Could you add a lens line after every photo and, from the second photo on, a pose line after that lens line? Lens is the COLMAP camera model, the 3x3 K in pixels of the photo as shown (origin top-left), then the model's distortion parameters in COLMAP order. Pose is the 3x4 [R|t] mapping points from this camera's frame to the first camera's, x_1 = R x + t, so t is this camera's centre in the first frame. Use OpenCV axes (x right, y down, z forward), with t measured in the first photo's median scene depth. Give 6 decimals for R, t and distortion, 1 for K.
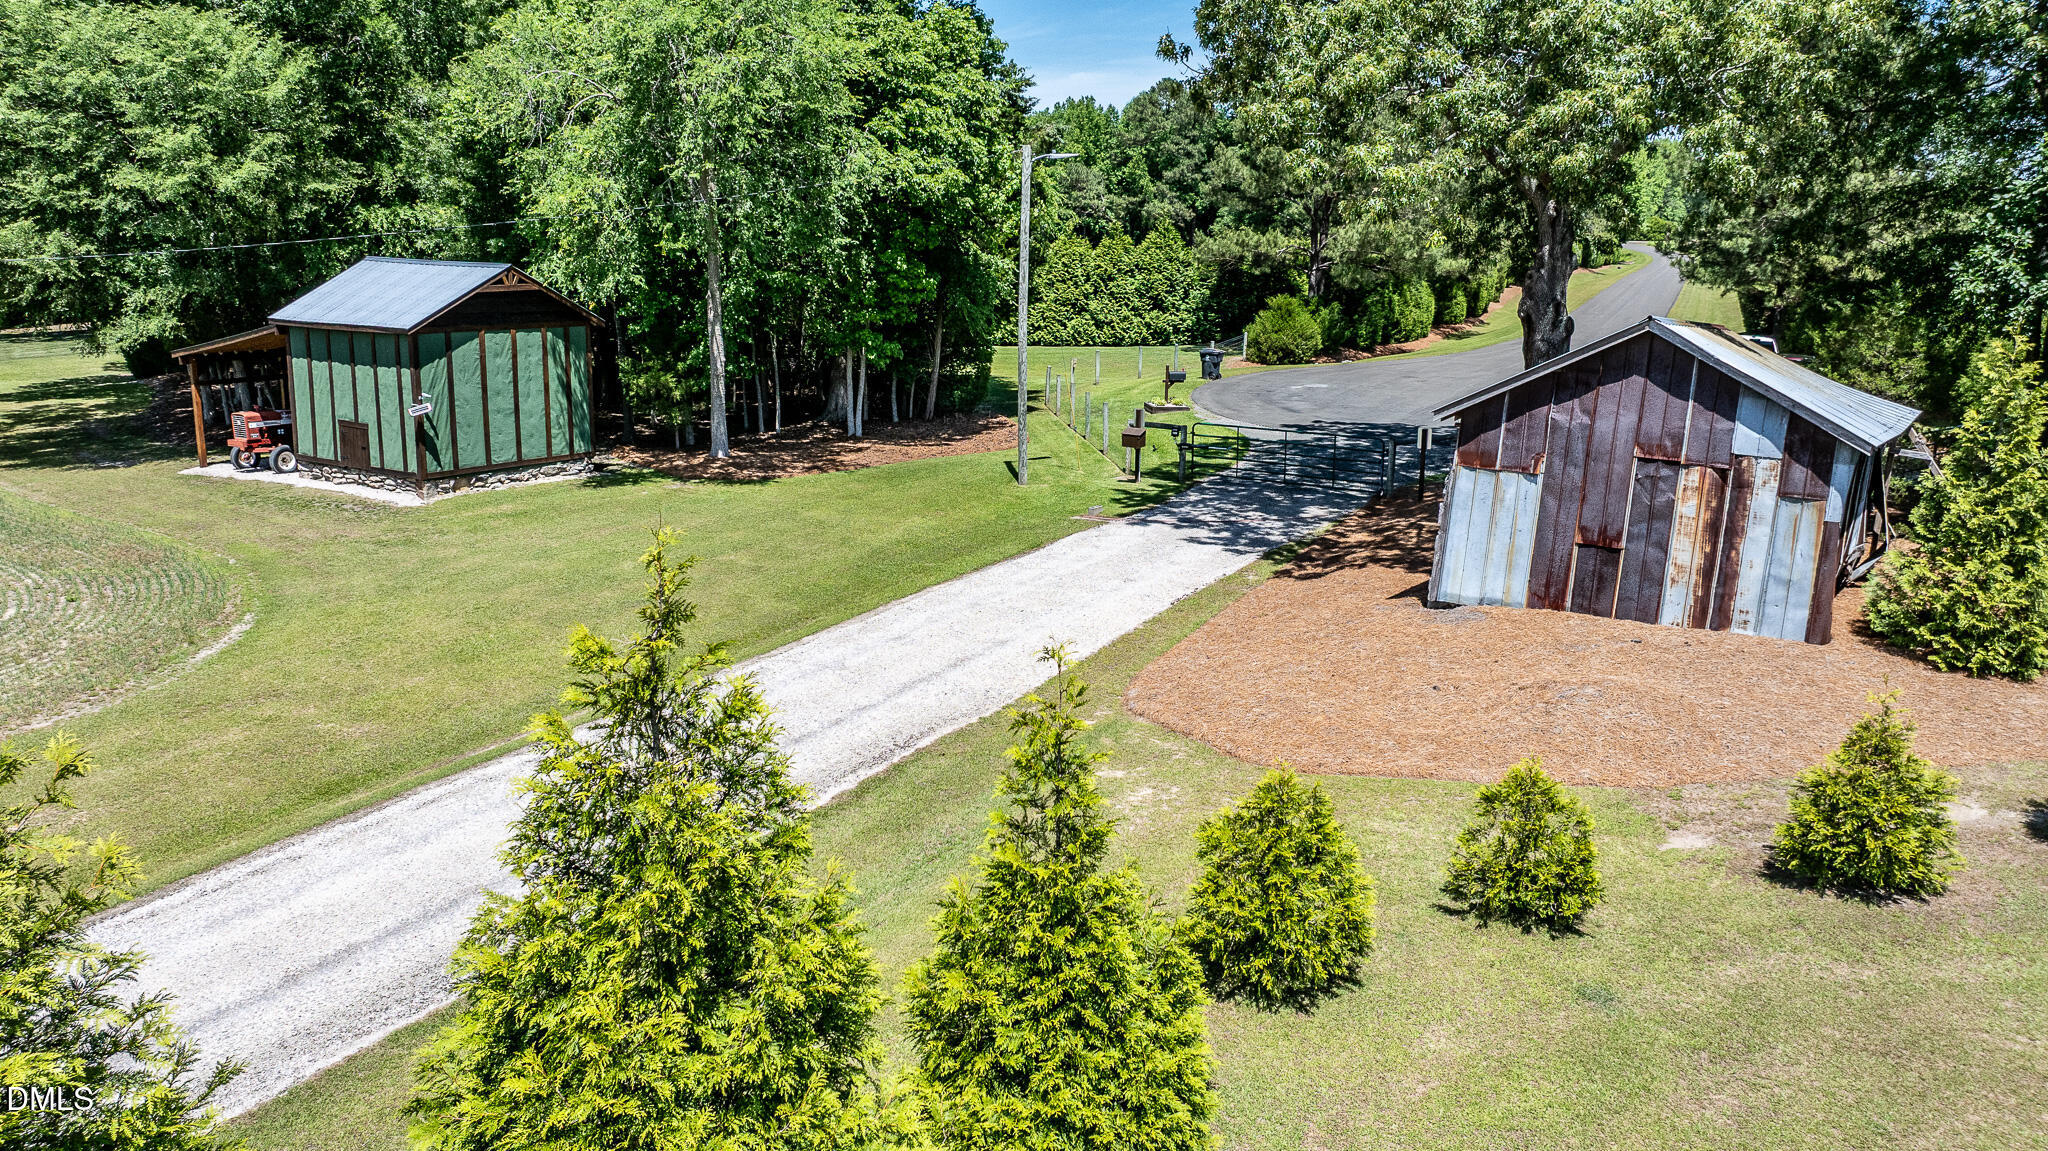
lens RADIAL K [[1468.8, 0, 1024.0], [0, 1468.8, 575.5], [0, 0, 1]] dist [-0.025565, 0.003763]
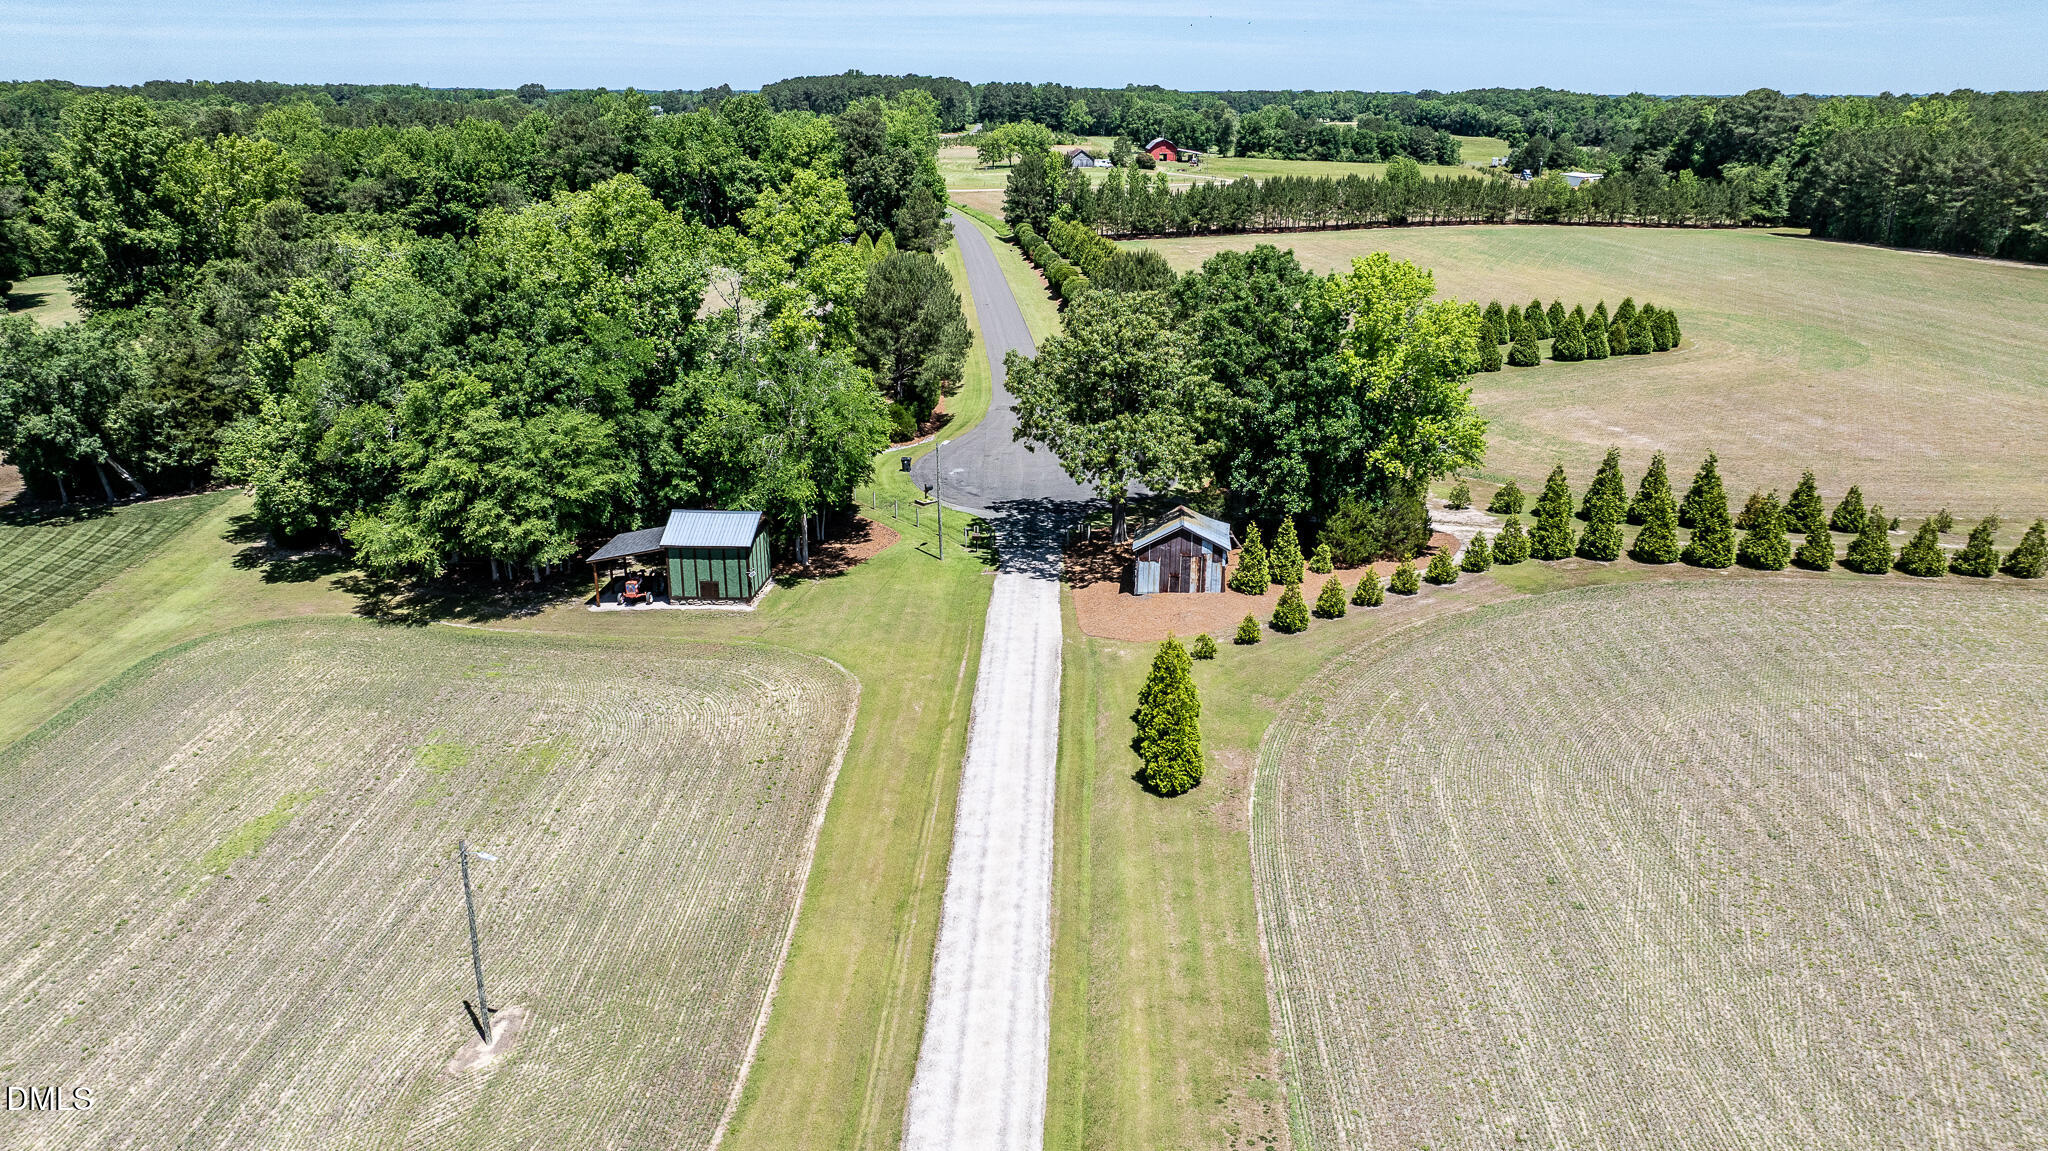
lens RADIAL K [[1468.8, 0, 1024.0], [0, 1468.8, 575.5], [0, 0, 1]] dist [-0.025565, 0.003763]
pose [[0.871578, -0.171425, 0.459309, -1.981220], [0.128557, 0.984006, 0.123306, -0.616824], [-0.473101, -0.048423, 0.879676, -2.586968]]
